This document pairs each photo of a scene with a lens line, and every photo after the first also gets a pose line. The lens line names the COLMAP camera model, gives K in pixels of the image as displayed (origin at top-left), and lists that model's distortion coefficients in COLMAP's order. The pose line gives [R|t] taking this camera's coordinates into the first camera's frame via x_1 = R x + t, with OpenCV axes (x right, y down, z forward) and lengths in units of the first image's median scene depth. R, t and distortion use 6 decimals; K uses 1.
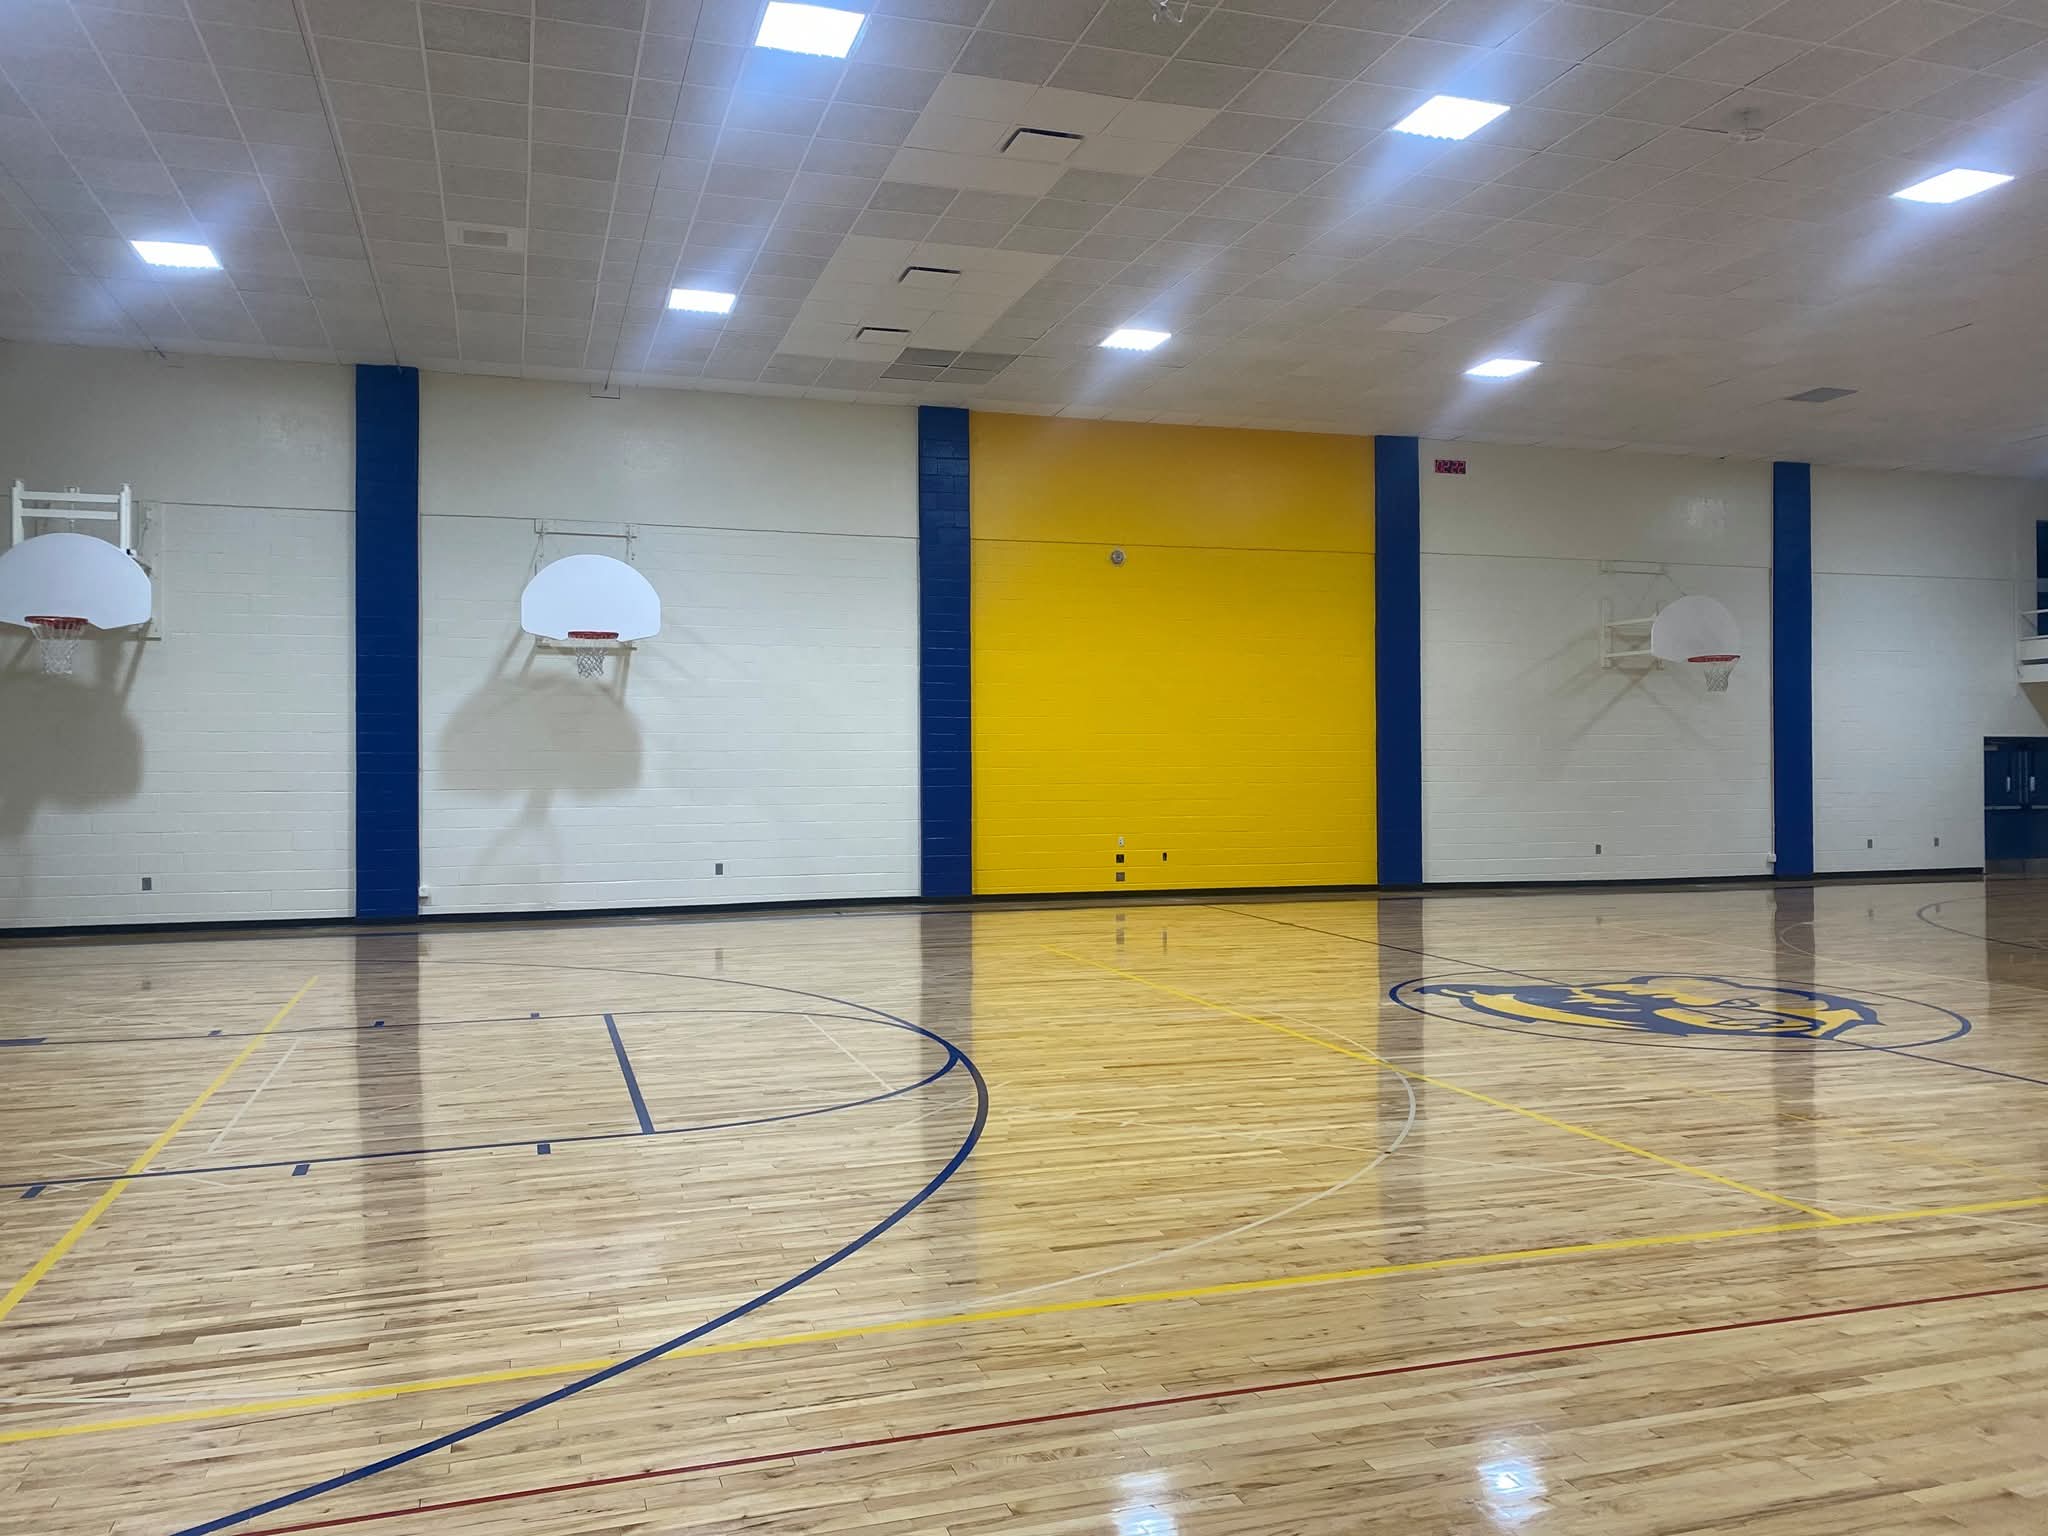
lens RADIAL K [[1538.7, 0, 1022.9], [0, 1538.7, 762.7], [0, 0, 1]] dist [0.046889, 0.000953]
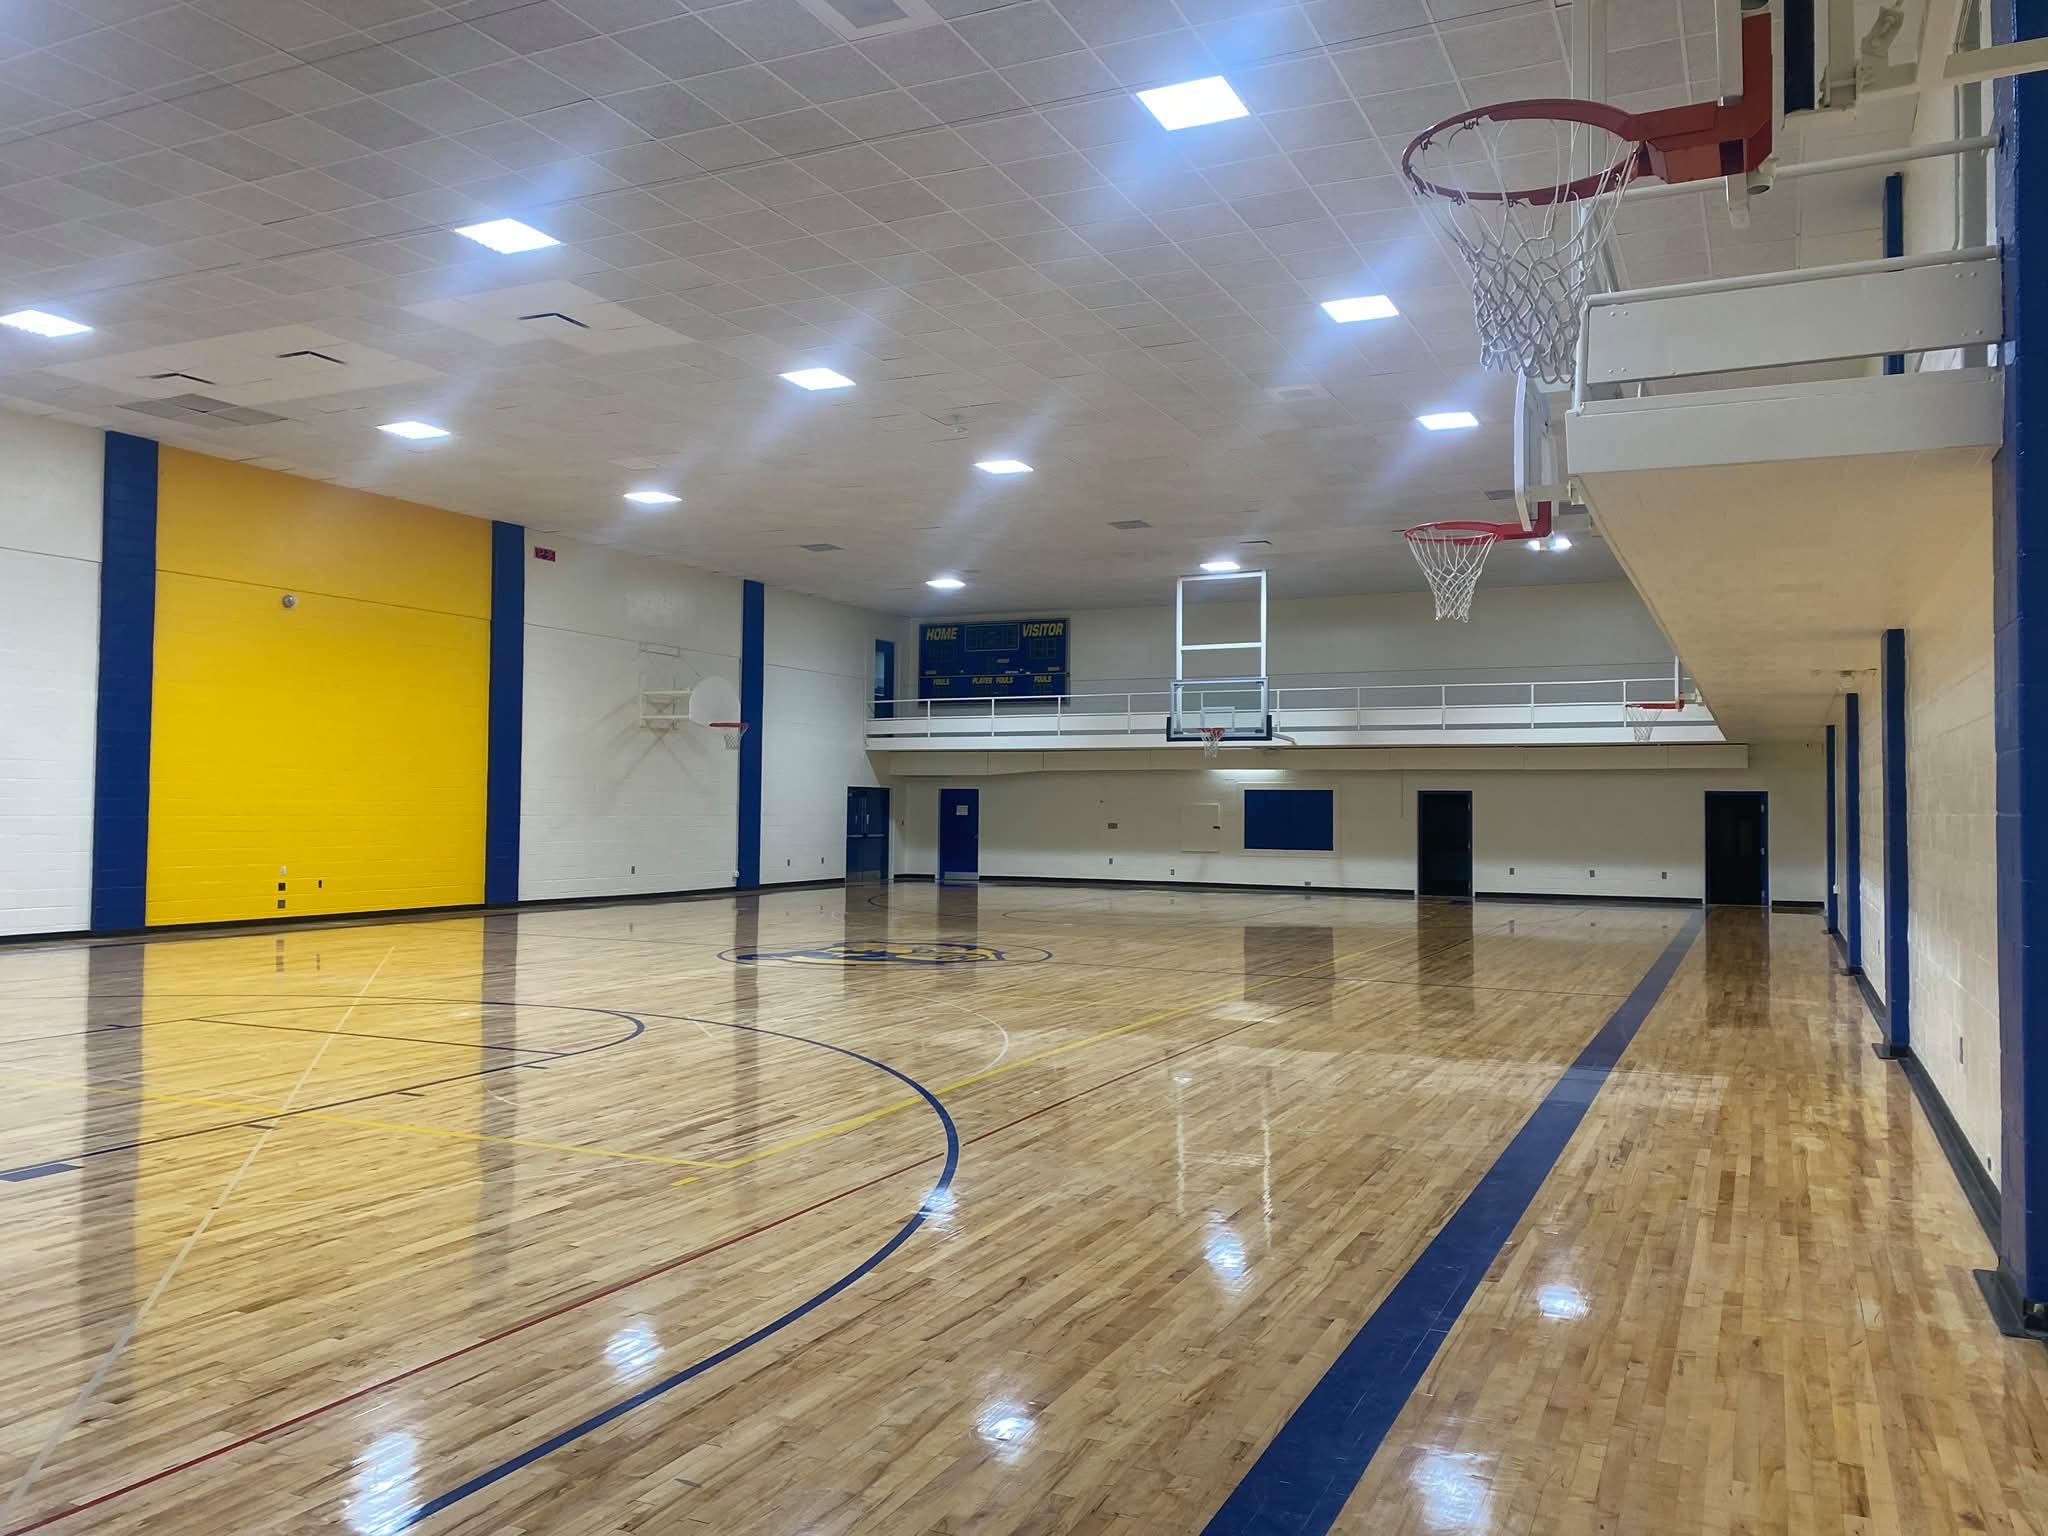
lens RADIAL K [[1538.7, 0, 1026.7], [0, 1538.7, 769.6], [0, 0, 1]] dist [0.046889, 0.000953]
pose [[0.681872, 0.028604, 0.730912, -0.366941], [-0.013315, 0.999555, -0.026695, 0.003780], [-0.731350, 0.008471, 0.681950, -0.100031]]
